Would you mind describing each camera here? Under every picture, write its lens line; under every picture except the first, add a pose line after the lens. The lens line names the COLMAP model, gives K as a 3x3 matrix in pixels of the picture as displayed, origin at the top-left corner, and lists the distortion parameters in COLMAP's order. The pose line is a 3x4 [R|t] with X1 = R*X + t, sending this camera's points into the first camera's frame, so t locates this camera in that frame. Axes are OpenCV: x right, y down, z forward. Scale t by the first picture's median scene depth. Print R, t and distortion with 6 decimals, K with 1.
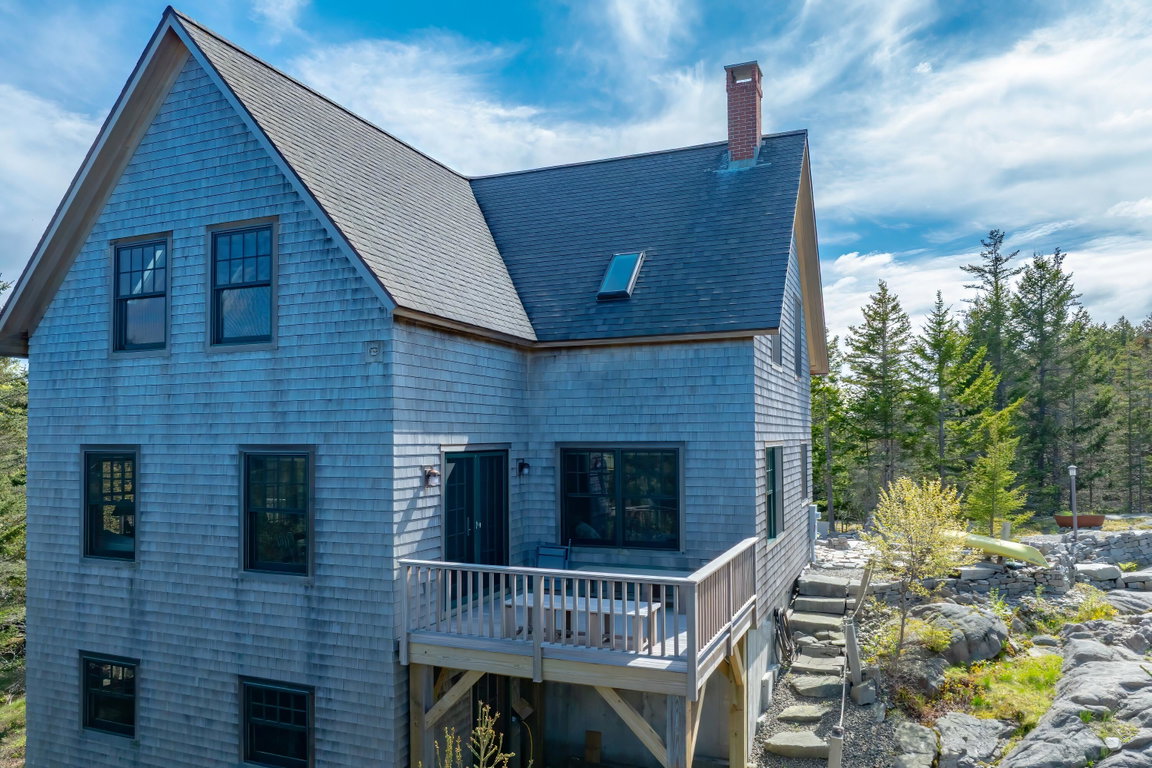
lens RADIAL K [[796.5, 0, 576.9], [0, 796.5, 432.9], [0, 0, 1]] dist [-0.042212, 0.005390]
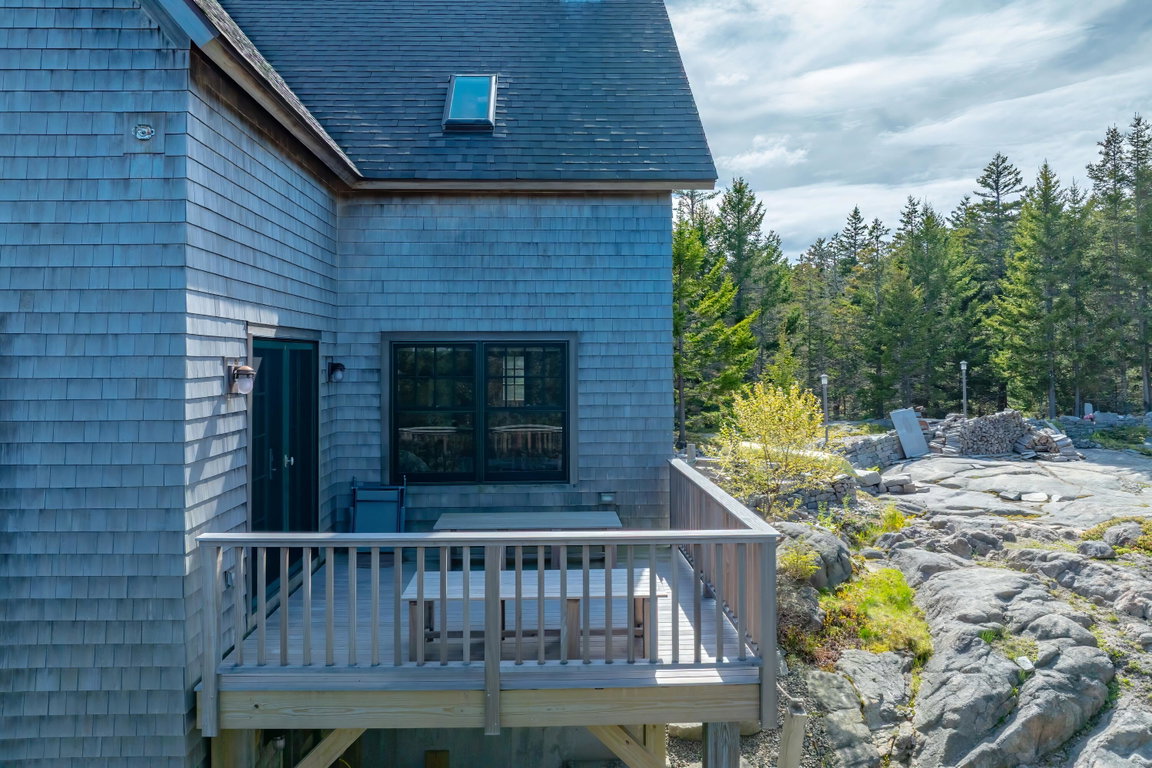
lens RADIAL K [[800.4, 0, 571.3], [0, 800.4, 346.4], [0, 0, 1]] dist [-0.038876, 0.002673]
pose [[0.909024, 0.008579, 0.416655, -0.175301], [-0.003858, 0.999918, -0.012171, 0.033566], [-0.416725, 0.009456, 0.908983, 0.343080]]
